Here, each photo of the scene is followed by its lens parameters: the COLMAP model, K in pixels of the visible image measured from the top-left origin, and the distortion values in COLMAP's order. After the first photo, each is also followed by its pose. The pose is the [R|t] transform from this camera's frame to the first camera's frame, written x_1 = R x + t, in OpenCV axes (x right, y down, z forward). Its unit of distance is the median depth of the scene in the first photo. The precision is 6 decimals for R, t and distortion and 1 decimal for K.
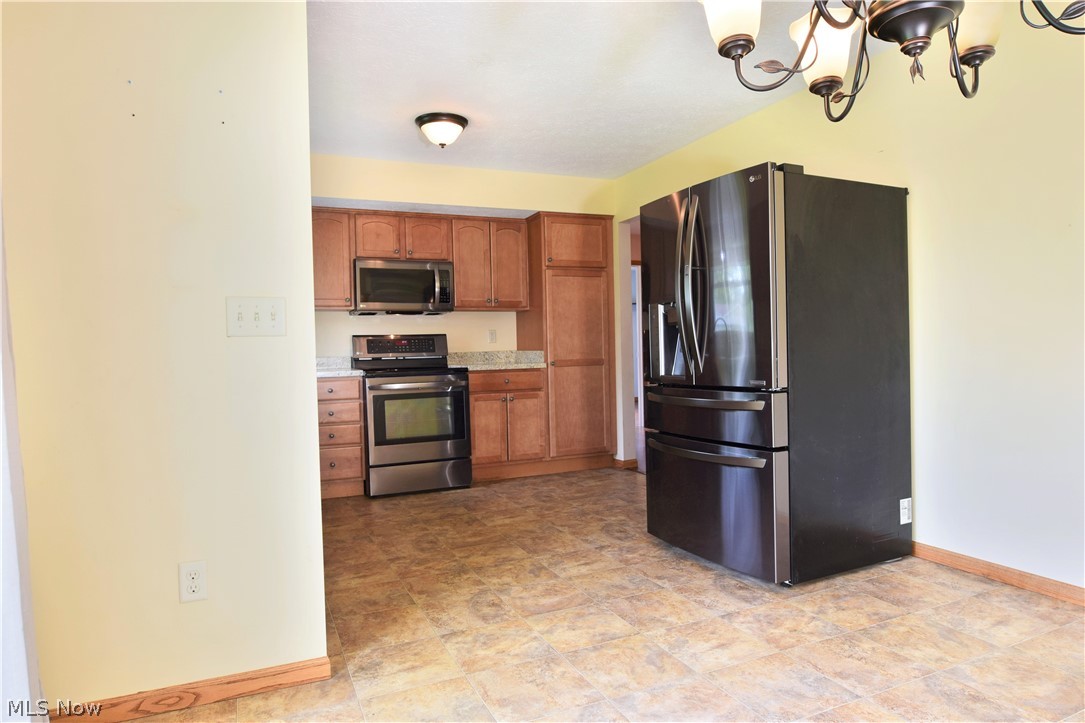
lens RADIAL K [[667.8, 0, 540.4], [0, 667.8, 376.2], [0, 0, 1]] dist [-0.008400, -0.009357]
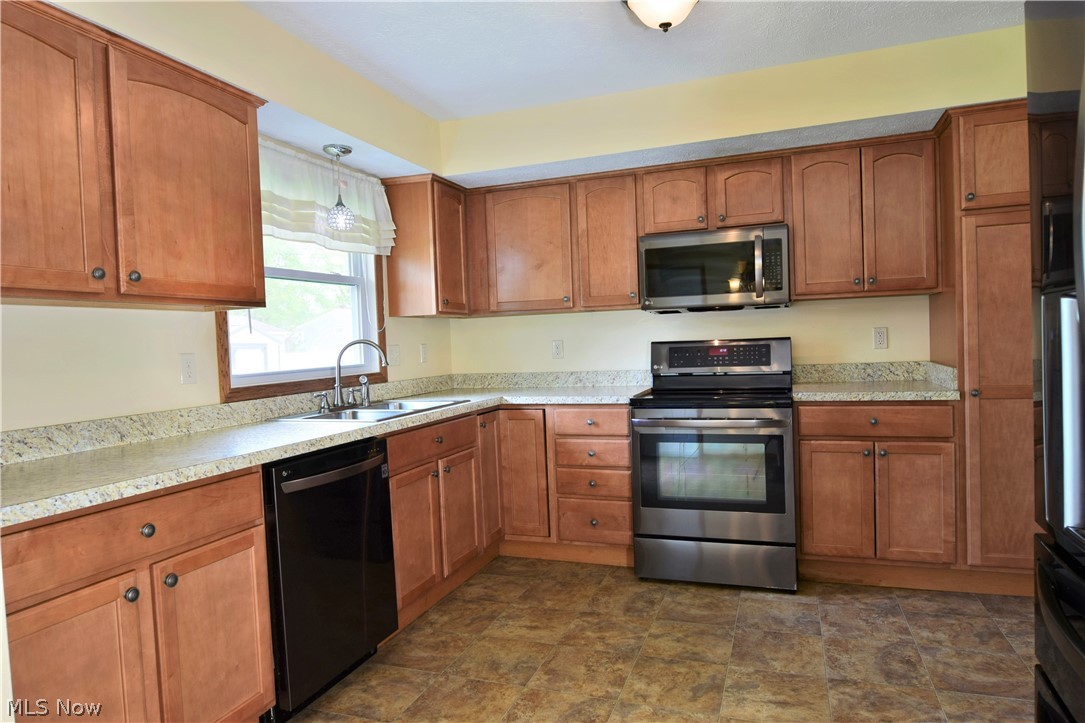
lens RADIAL K [[667.8, 0, 555.6], [0, 667.8, 360.2], [0, 0, 1]] dist [-0.008400, -0.009357]
pose [[0.725280, 0.015944, -0.688270, 0.141440], [0.000992, 0.999707, 0.024203, -0.058565], [0.688454, -0.018237, 0.725051, 0.391451]]
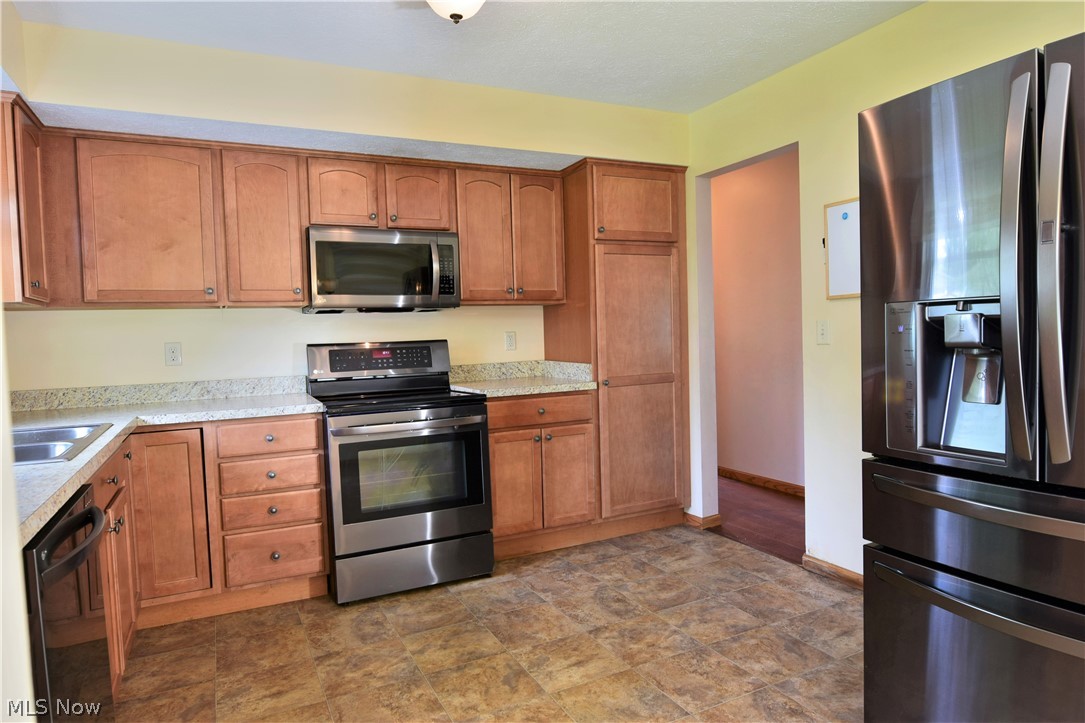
lens RADIAL K [[667.8, 0, 540.7], [0, 667.8, 359.6], [0, 0, 1]] dist [-0.008400, -0.009357]
pose [[0.998463, -0.008839, 0.054711, -0.085763], [0.008190, 0.999894, 0.012076, -0.051737], [-0.054812, -0.011610, 0.998429, 0.326634]]
